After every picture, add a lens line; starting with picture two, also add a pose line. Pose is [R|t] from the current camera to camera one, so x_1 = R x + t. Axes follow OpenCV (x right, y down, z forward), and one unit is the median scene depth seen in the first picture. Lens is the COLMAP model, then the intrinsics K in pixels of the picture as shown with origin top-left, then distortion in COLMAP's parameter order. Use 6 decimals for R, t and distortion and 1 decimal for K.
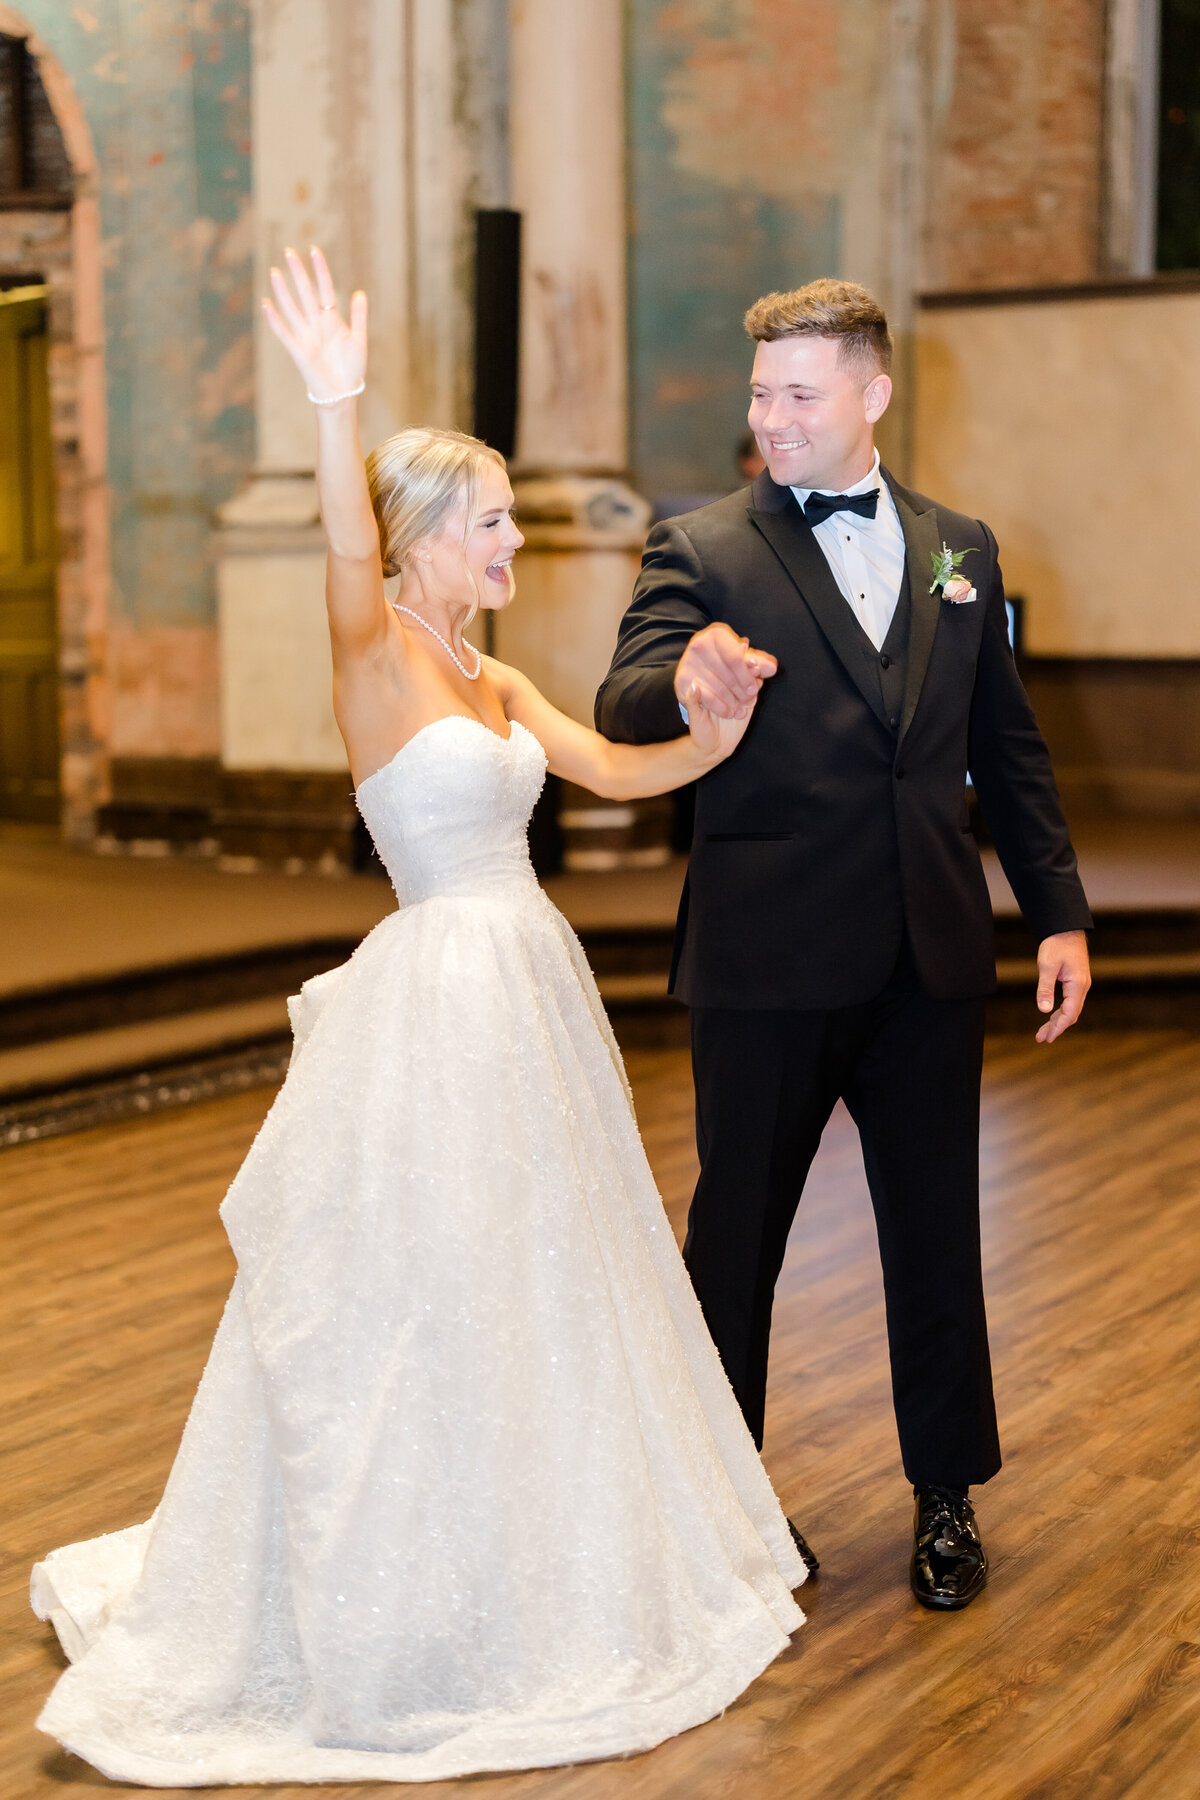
lens RADIAL K [[2645.0, 0, 585.1], [0, 2645.0, 899.4], [0, 0, 1]] dist [0.021992, 0.025951]
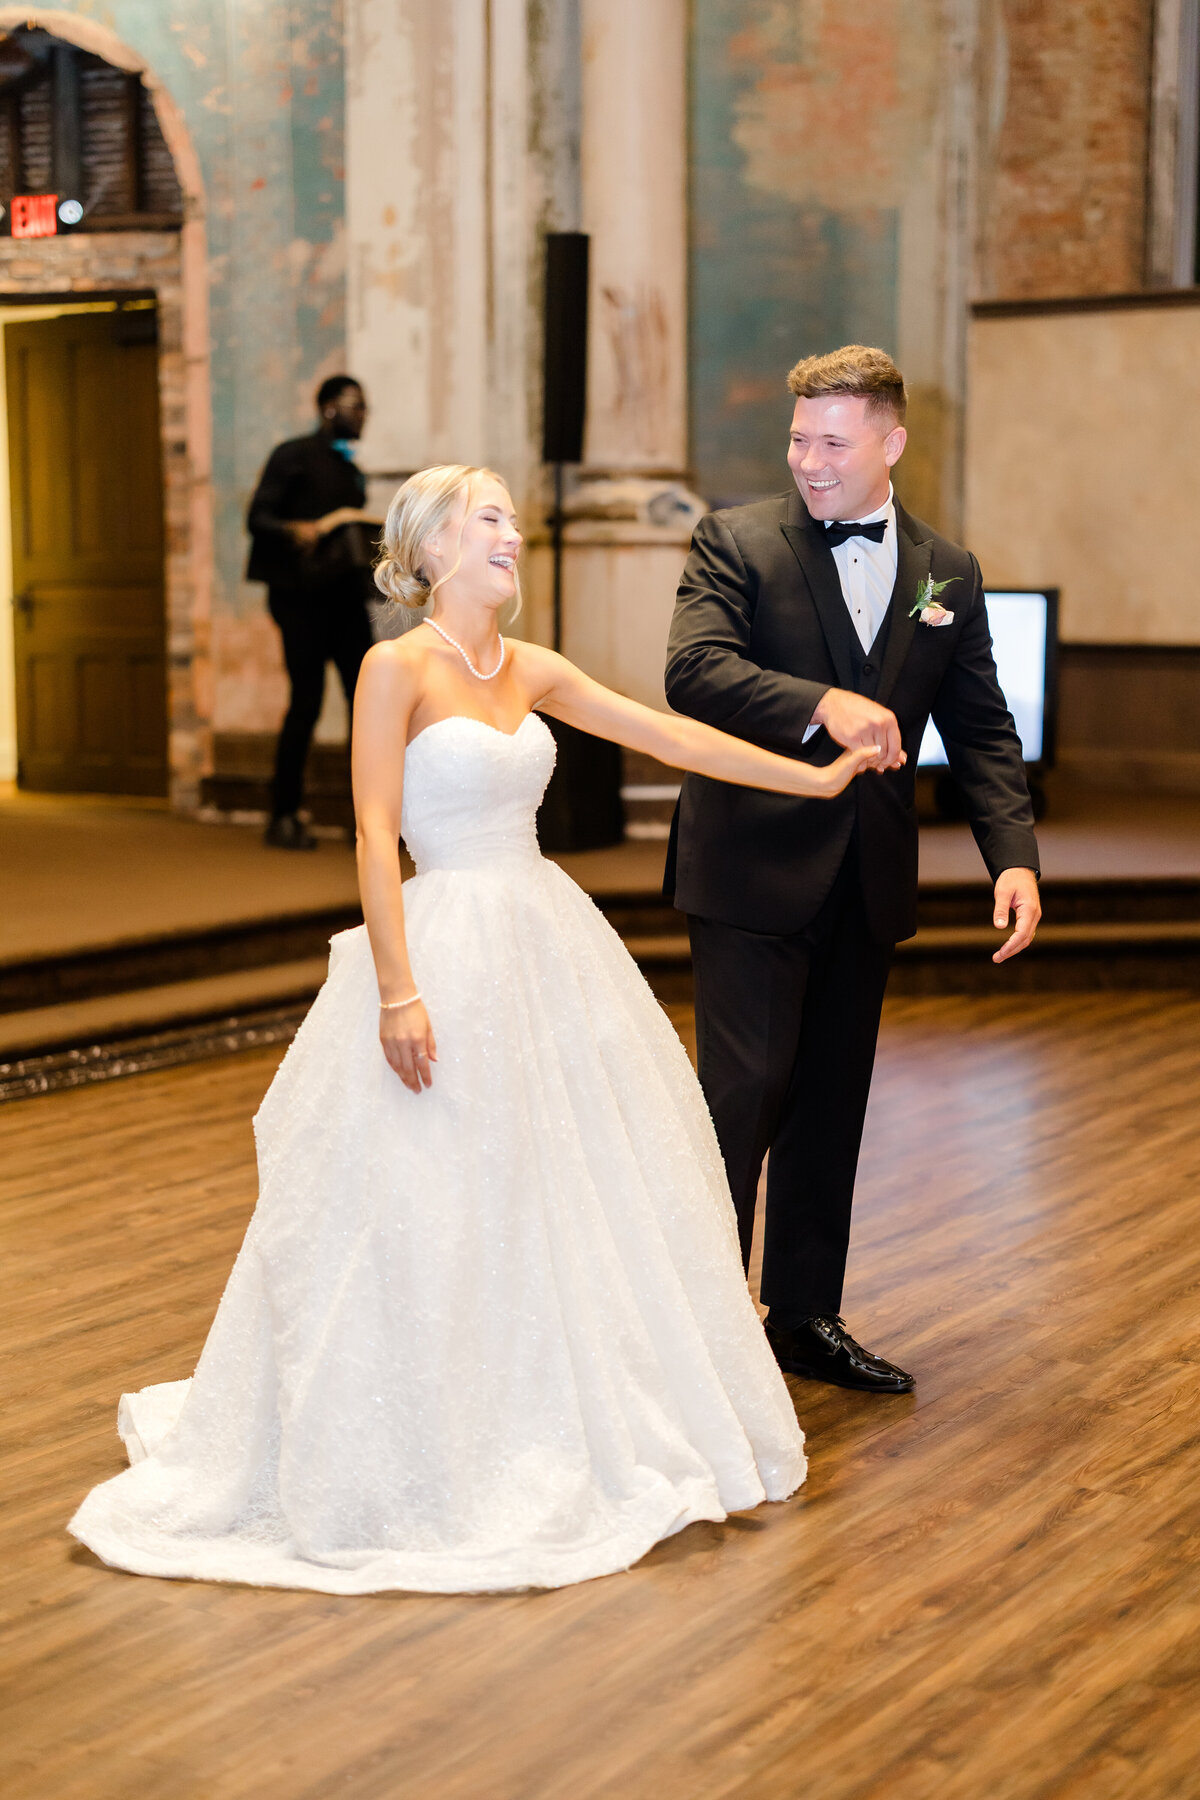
lens RADIAL K [[2607.2, 0, 600.0], [0, 2607.2, 900.0], [0, 0, 1]] dist [0.020937, 0.017057]
pose [[0.999226, 0.008088, -0.038501, 0.023335], [-0.007733, 0.999926, 0.009348, 0.003820], [0.038574, -0.009043, 0.999215, -0.072872]]
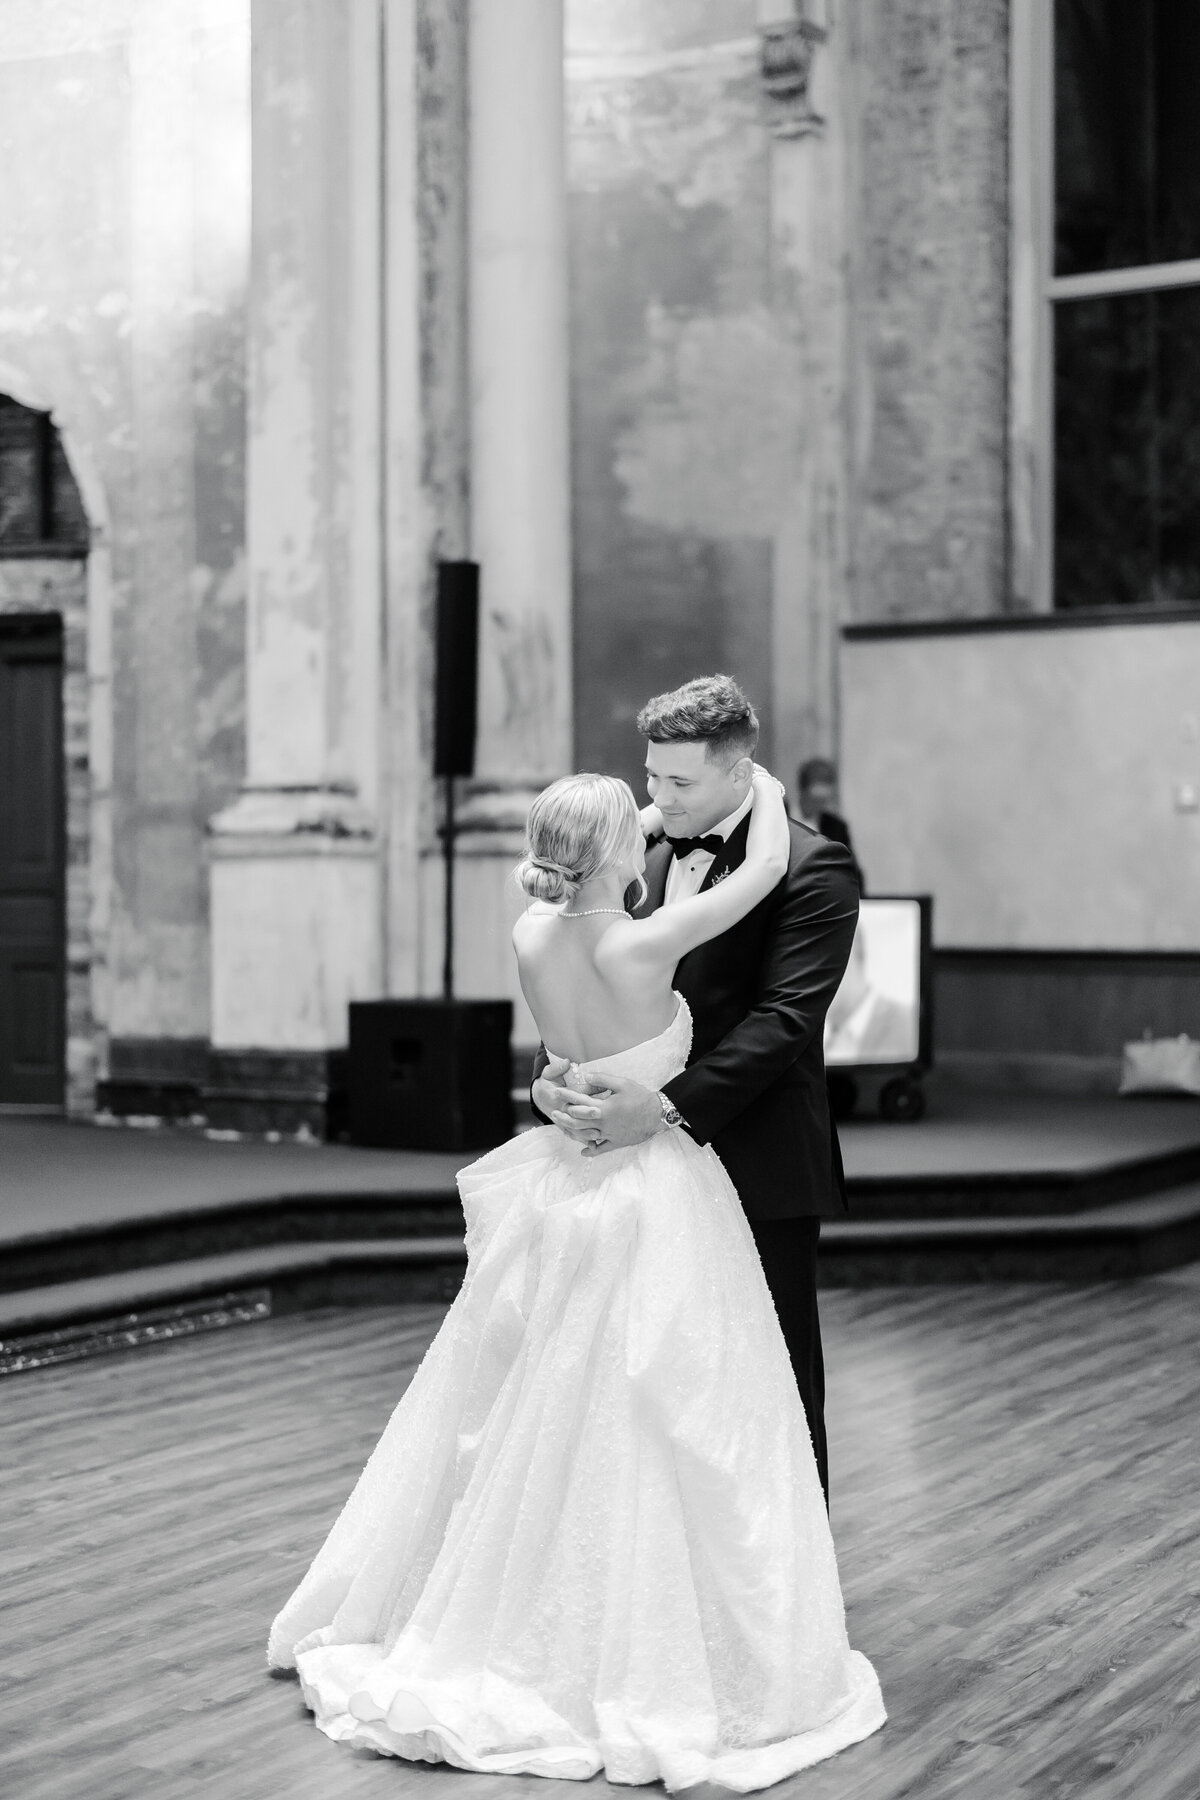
lens RADIAL K [[2645.0, 0, 585.1], [0, 2645.0, 899.4], [0, 0, 1]] dist [0.021992, 0.025951]
pose [[1.000000, 0.000722, -0.000301, 0.021805], [-0.000751, 0.993831, -0.110901, 0.011830], [0.000219, 0.110901, 0.993831, -0.118703]]
